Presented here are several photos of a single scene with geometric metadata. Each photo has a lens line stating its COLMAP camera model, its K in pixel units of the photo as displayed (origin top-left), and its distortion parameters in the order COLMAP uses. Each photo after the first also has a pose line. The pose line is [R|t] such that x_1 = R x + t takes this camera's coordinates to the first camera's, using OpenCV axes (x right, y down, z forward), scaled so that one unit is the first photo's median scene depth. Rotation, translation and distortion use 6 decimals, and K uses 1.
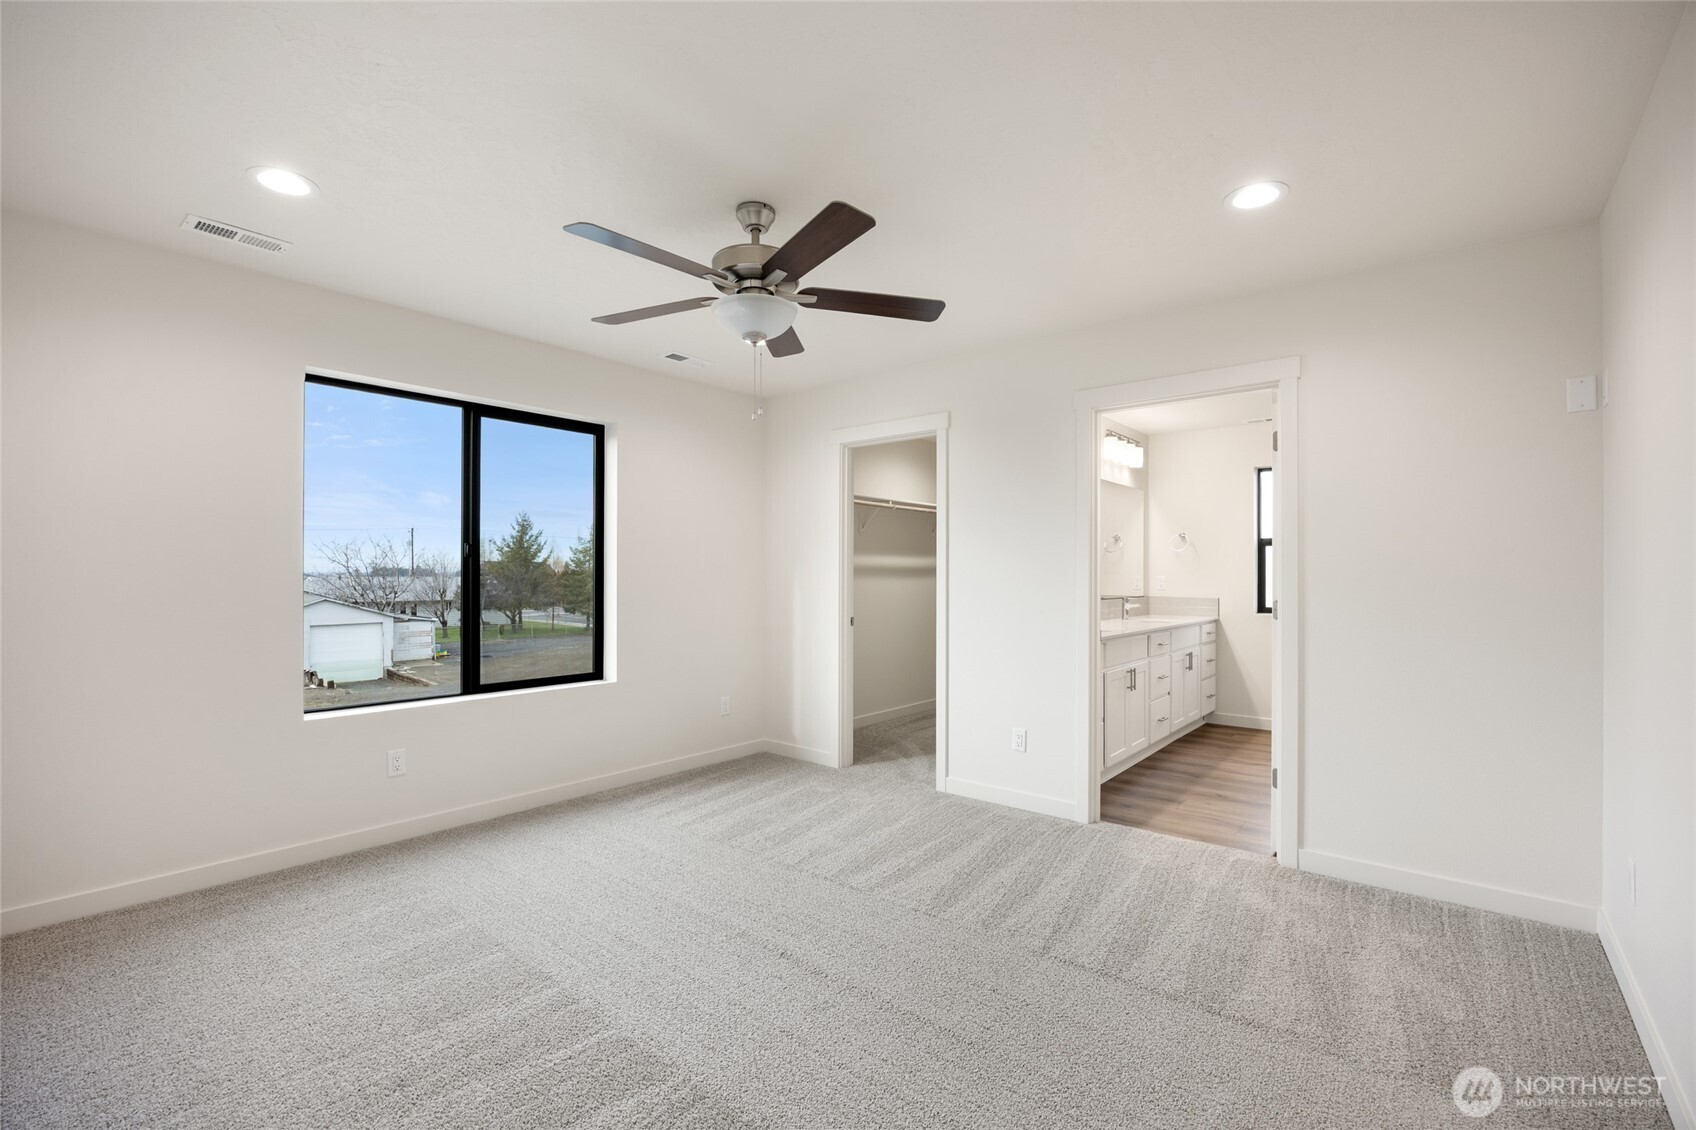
lens RADIAL K [[739.8, 0, 852.2], [0, 739.8, 569.6], [0, 0, 1]] dist [-0.016880, 0.000239]
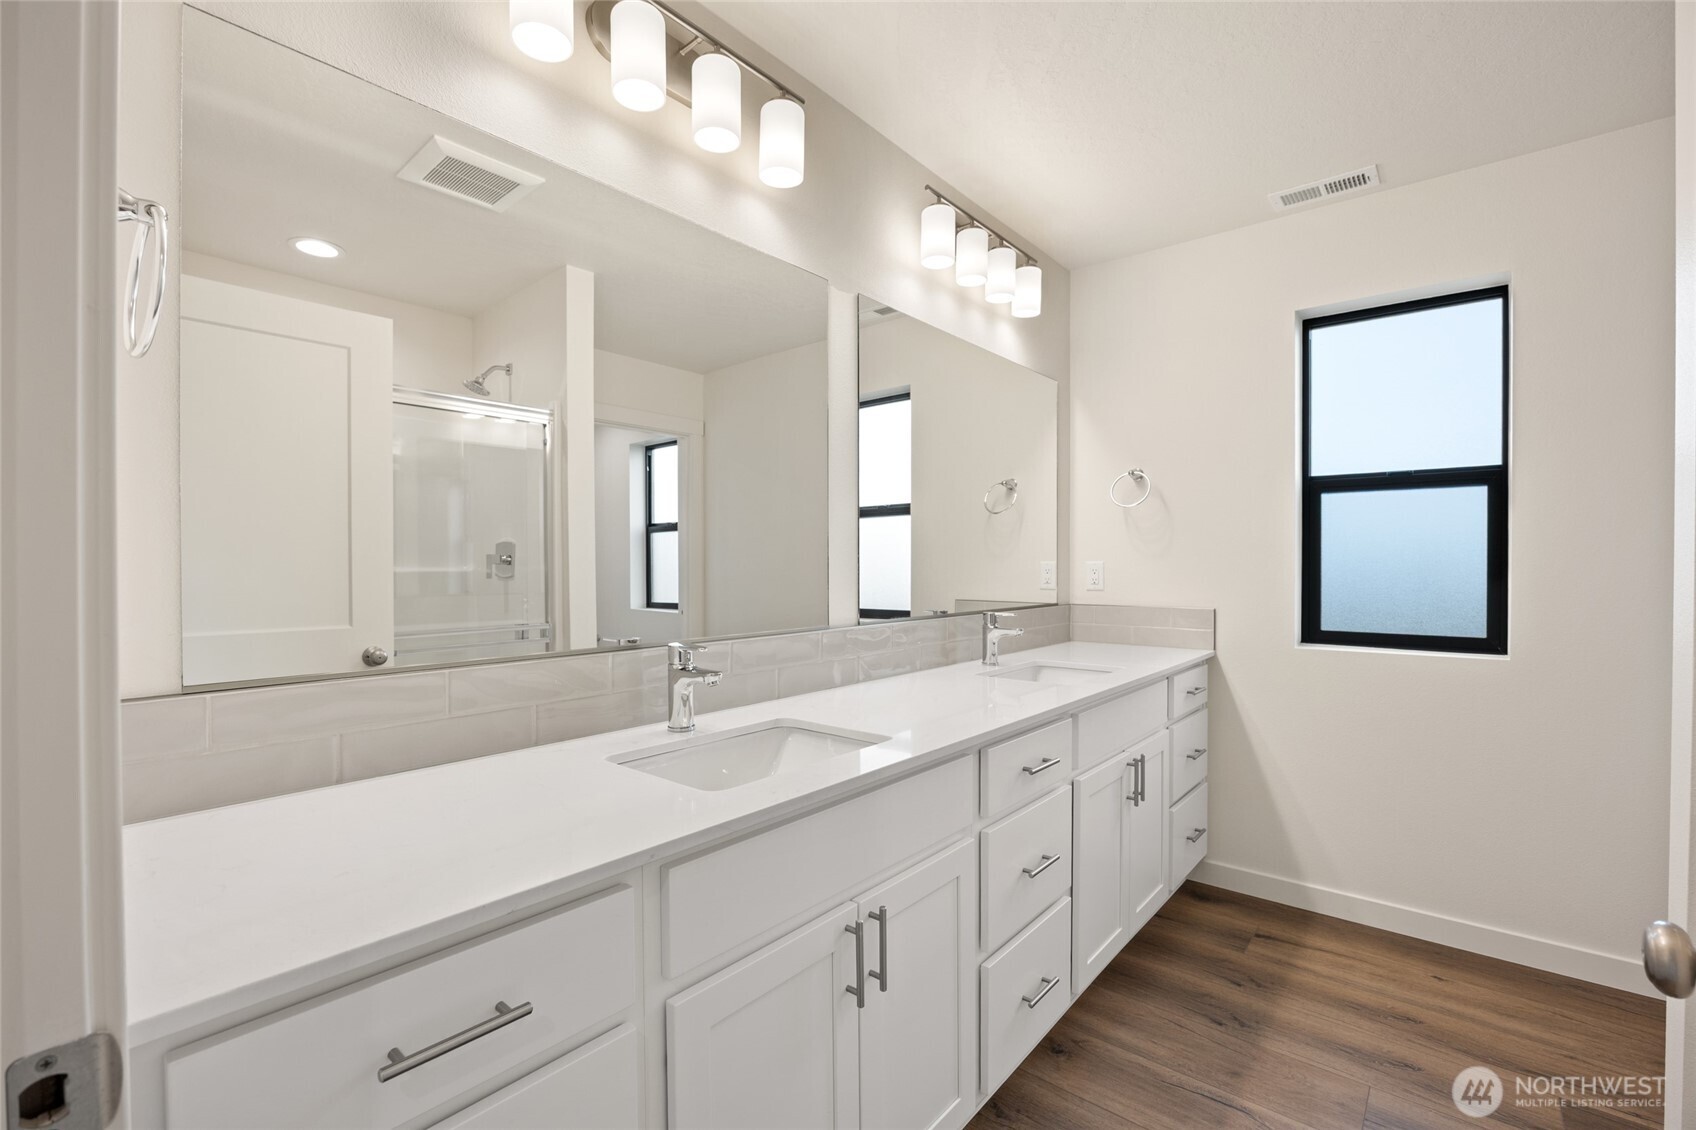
lens RADIAL K [[747.3, 0, 877.4], [0, 747.3, 564.2], [0, 0, 1]] dist [-0.000461, 0.000015]
pose [[0.999787, -0.002892, 0.020425, 0.283103], [0.002610, 0.999901, 0.013800, 0.003411], [-0.020463, -0.013744, 0.999696, 0.550489]]
